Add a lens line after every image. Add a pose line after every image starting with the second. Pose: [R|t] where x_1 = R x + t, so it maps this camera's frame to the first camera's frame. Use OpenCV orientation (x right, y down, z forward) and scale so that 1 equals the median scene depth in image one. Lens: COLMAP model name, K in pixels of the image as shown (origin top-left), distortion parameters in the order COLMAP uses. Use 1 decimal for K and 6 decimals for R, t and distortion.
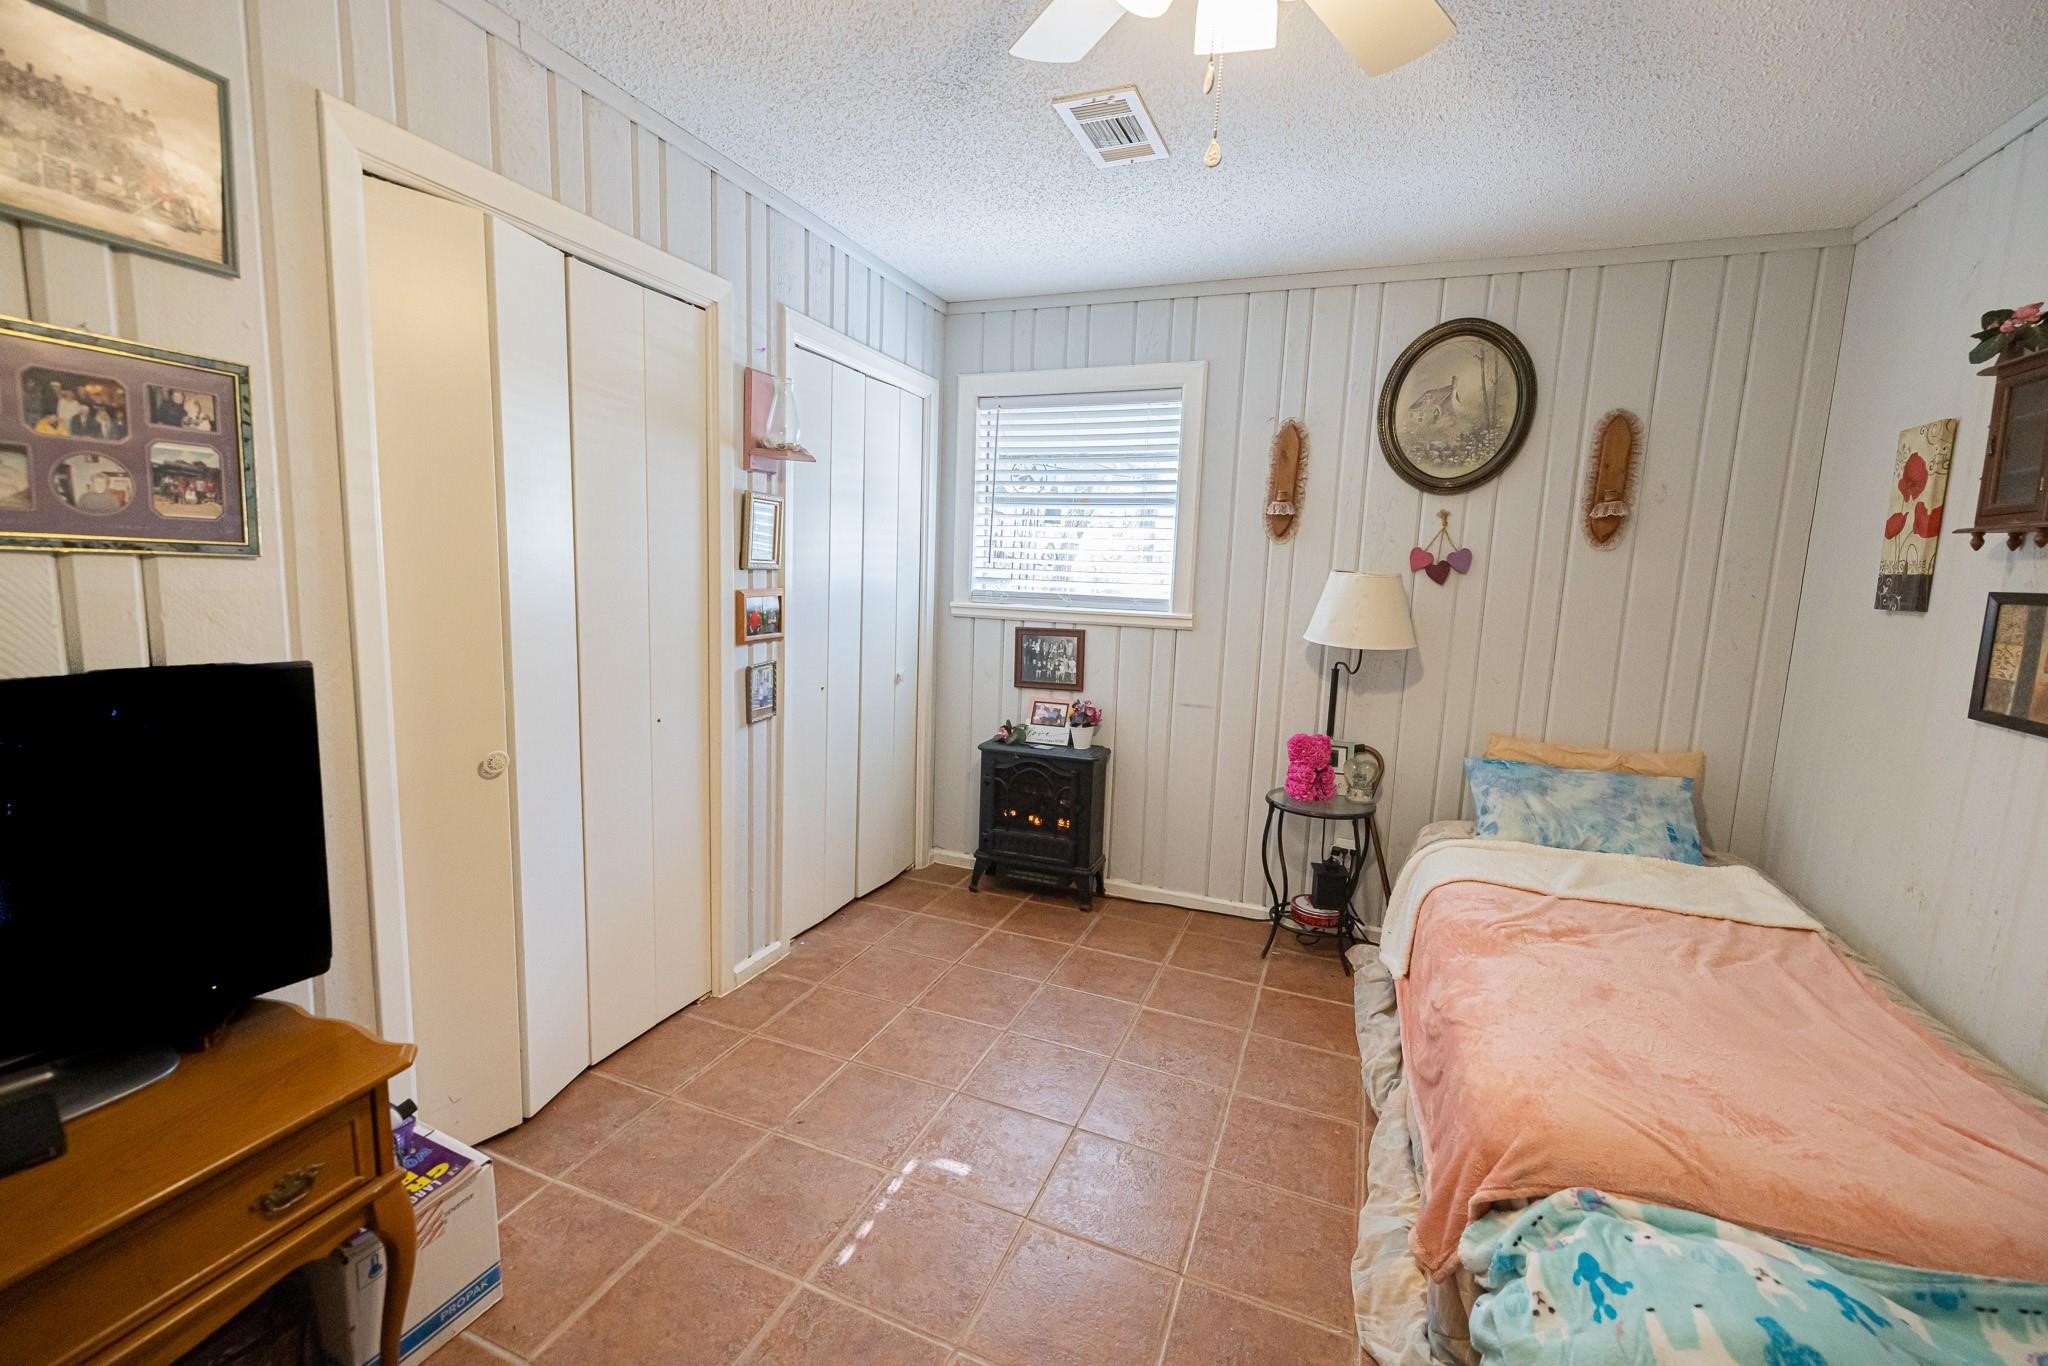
lens RADIAL K [[872.4, 0, 1021.0], [0, 872.4, 675.8], [0, 0, 1]] dist [-0.001018, 0.000451]
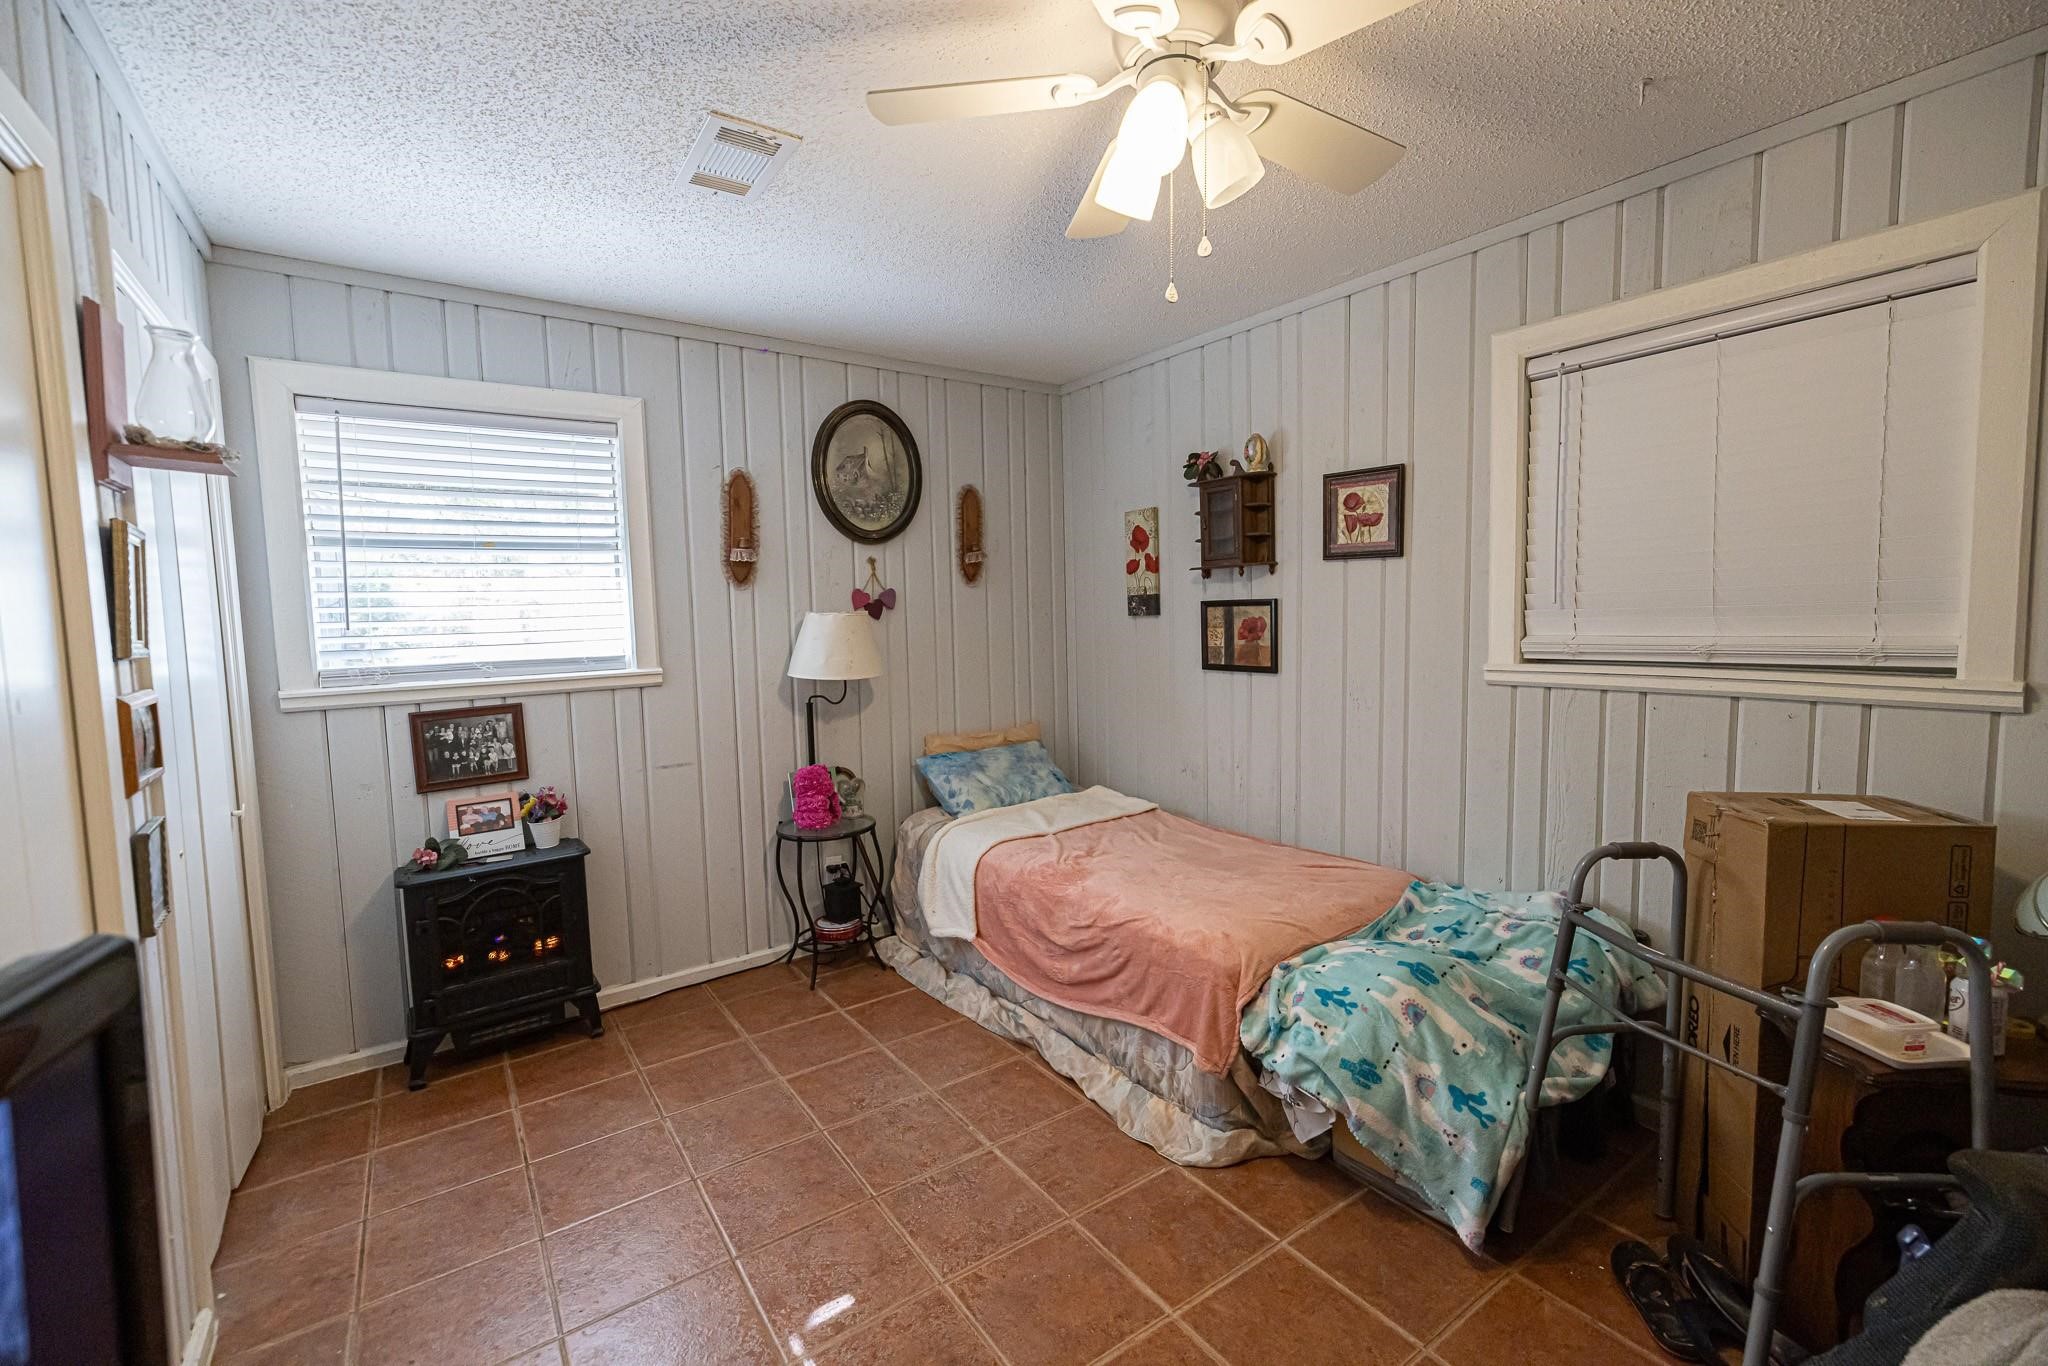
lens RADIAL K [[872.4, 0, 1021.0], [0, 872.4, 675.8], [0, 0, 1]] dist [-0.001018, 0.000451]
pose [[0.528714, -0.111578, 0.841434, -0.421961], [0.156568, 0.987132, 0.032518, -0.036497], [-0.834235, 0.114549, 0.539380, 0.203005]]
